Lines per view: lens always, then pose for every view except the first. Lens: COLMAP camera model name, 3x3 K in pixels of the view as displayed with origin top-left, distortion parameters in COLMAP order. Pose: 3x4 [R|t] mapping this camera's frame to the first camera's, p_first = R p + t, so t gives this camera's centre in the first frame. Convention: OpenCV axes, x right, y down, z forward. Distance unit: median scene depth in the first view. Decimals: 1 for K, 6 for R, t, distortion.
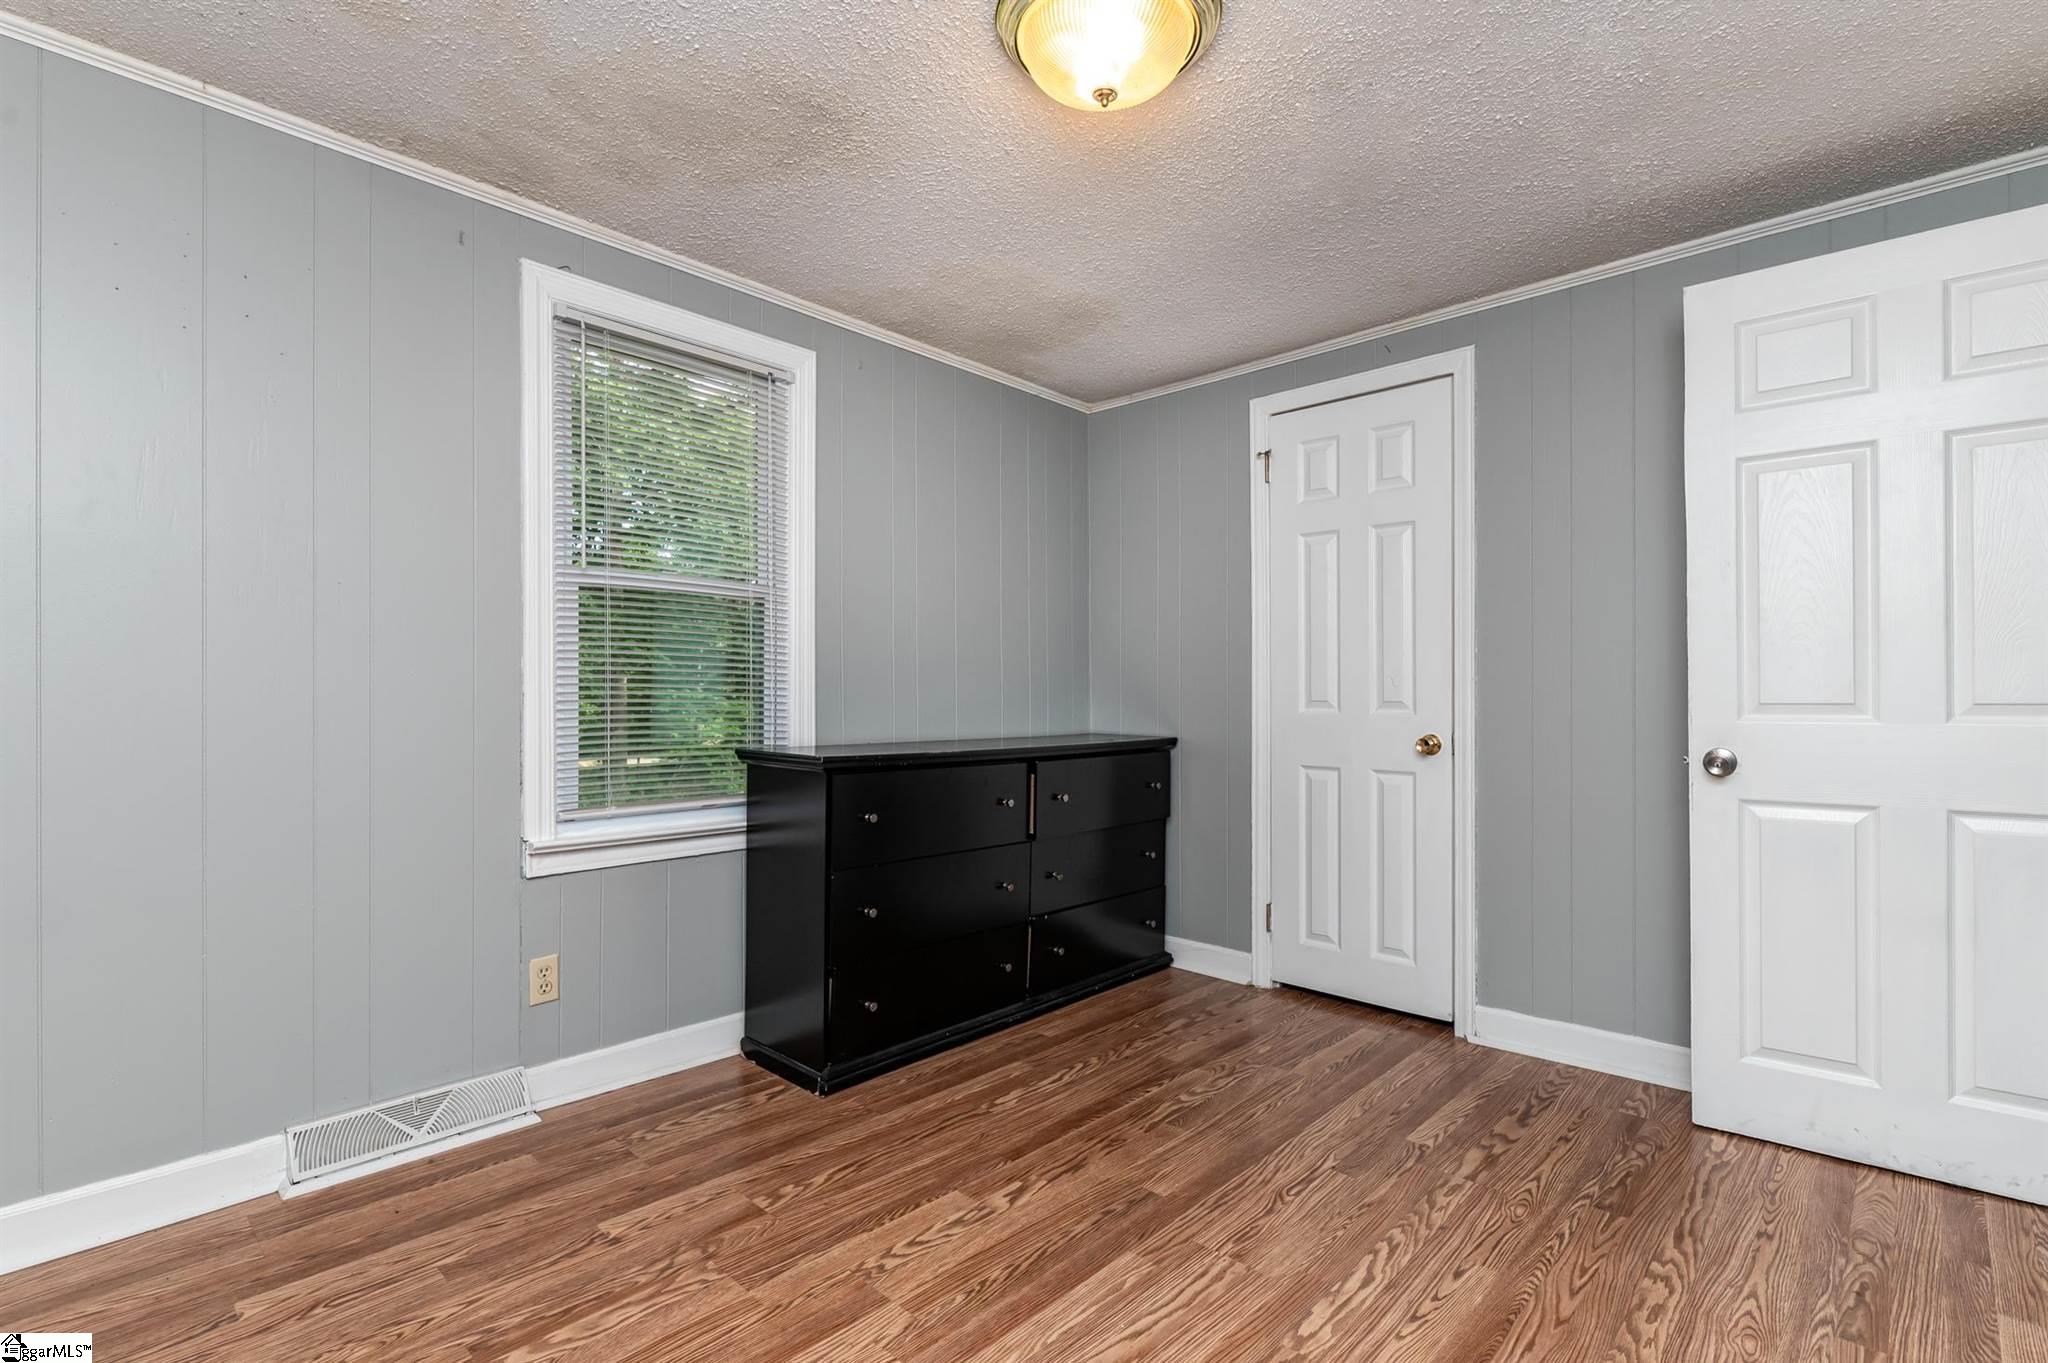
lens RADIAL K [[957.9, 0, 1024.0], [0, 957.9, 681.5], [0, 0, 1]] dist [-0.005755, -0.000197]
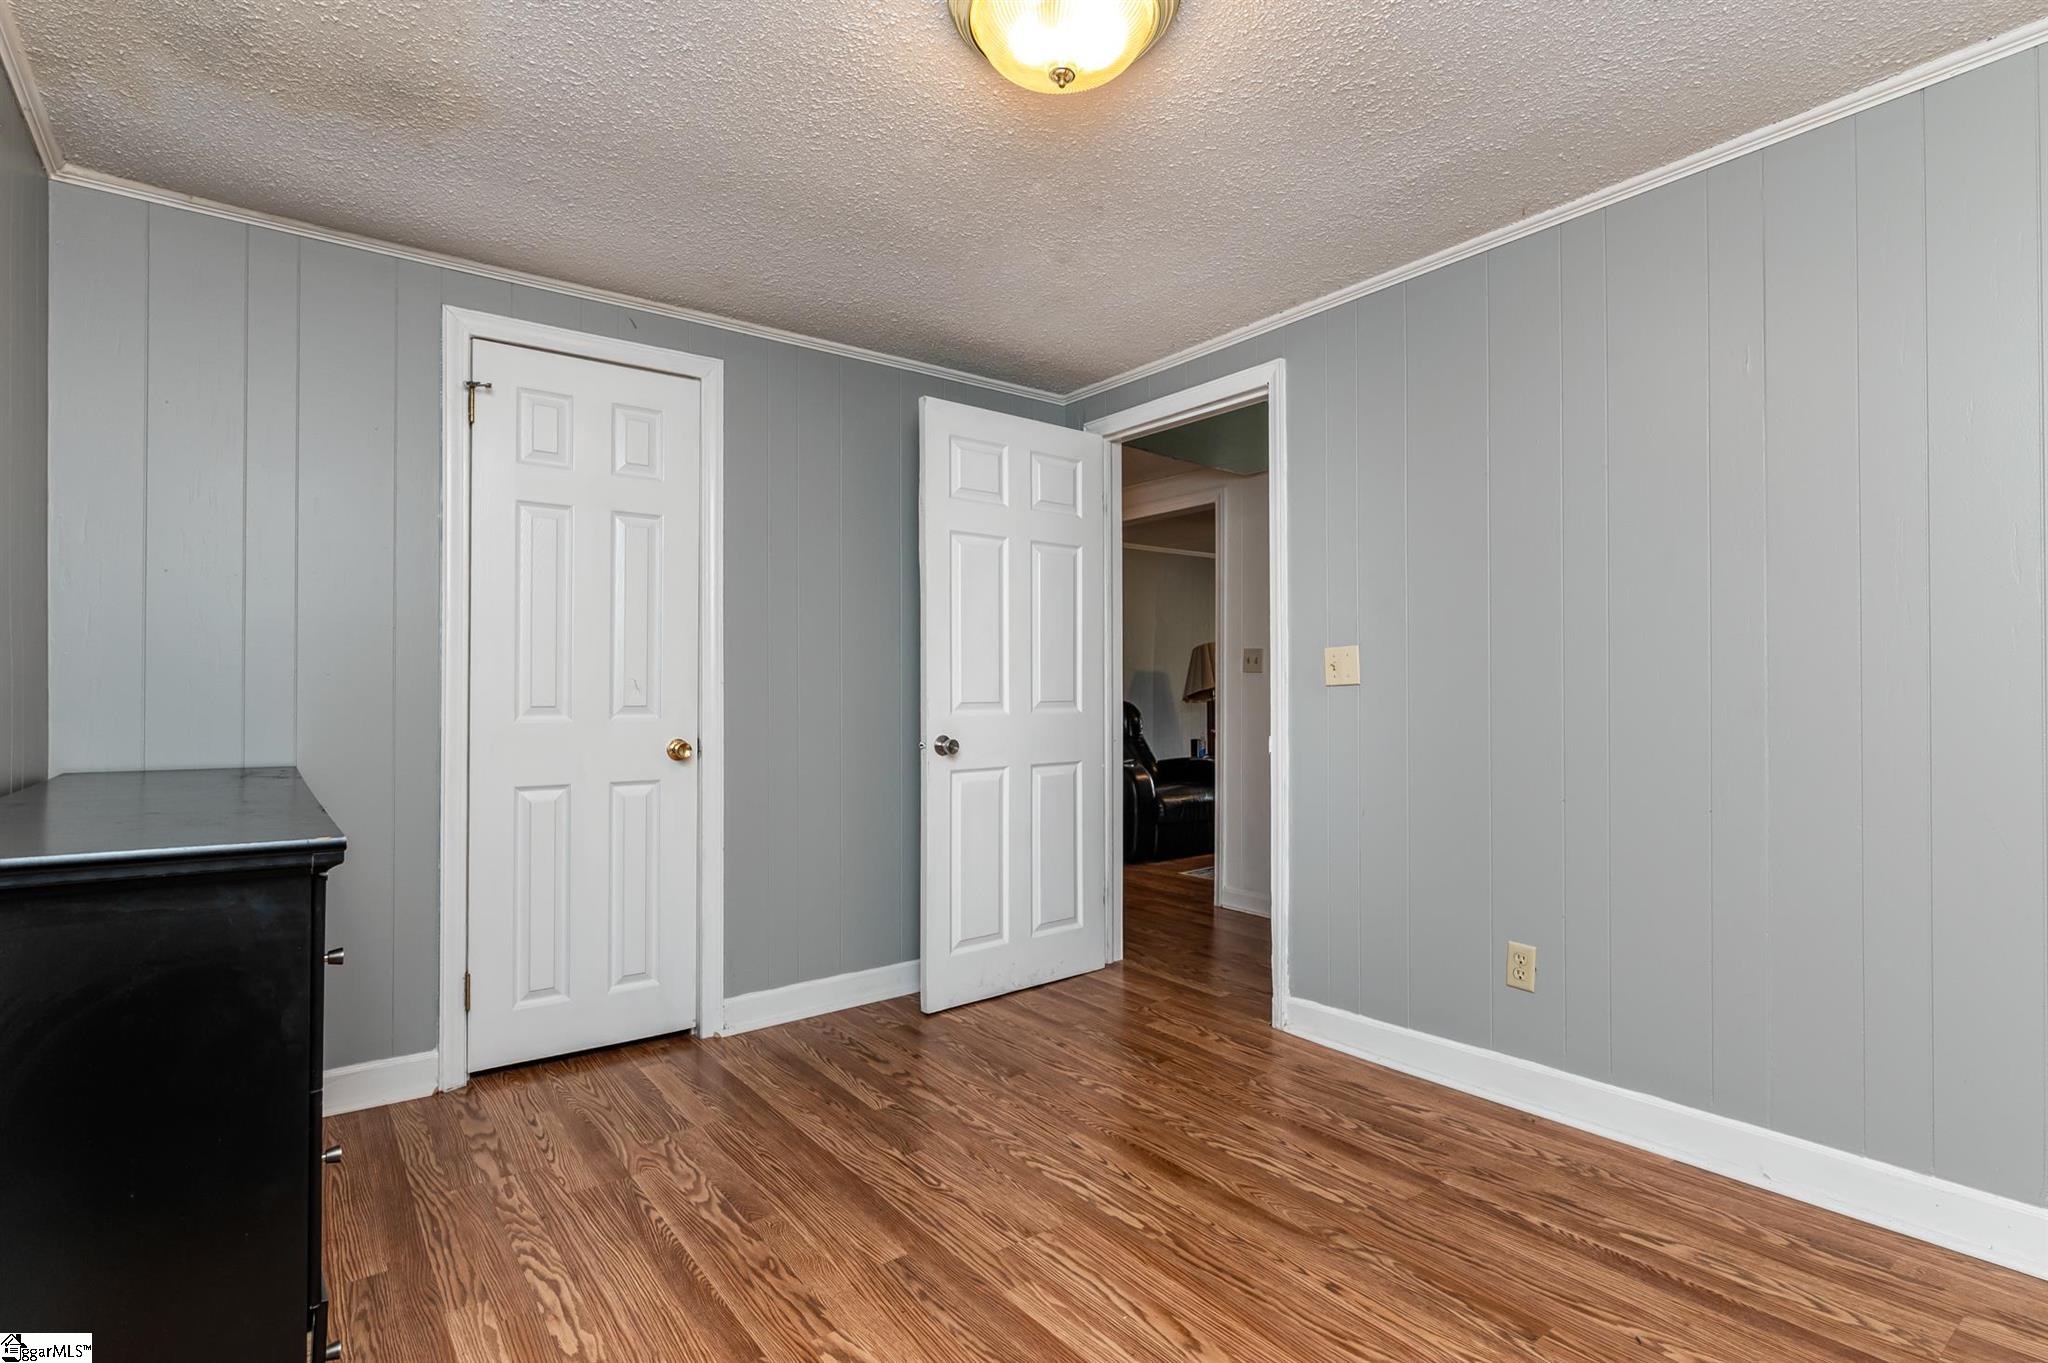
lens RADIAL K [[973.3, 0, 1021.5], [0, 973.3, 676.9], [0, 0, 1]] dist [-0.001518, -0.000271]
pose [[0.168429, 0.017494, 0.985558, -0.634357], [-0.007104, 0.999838, -0.016533, 0.007415], [-0.985688, -0.004217, 0.168526, 0.627697]]
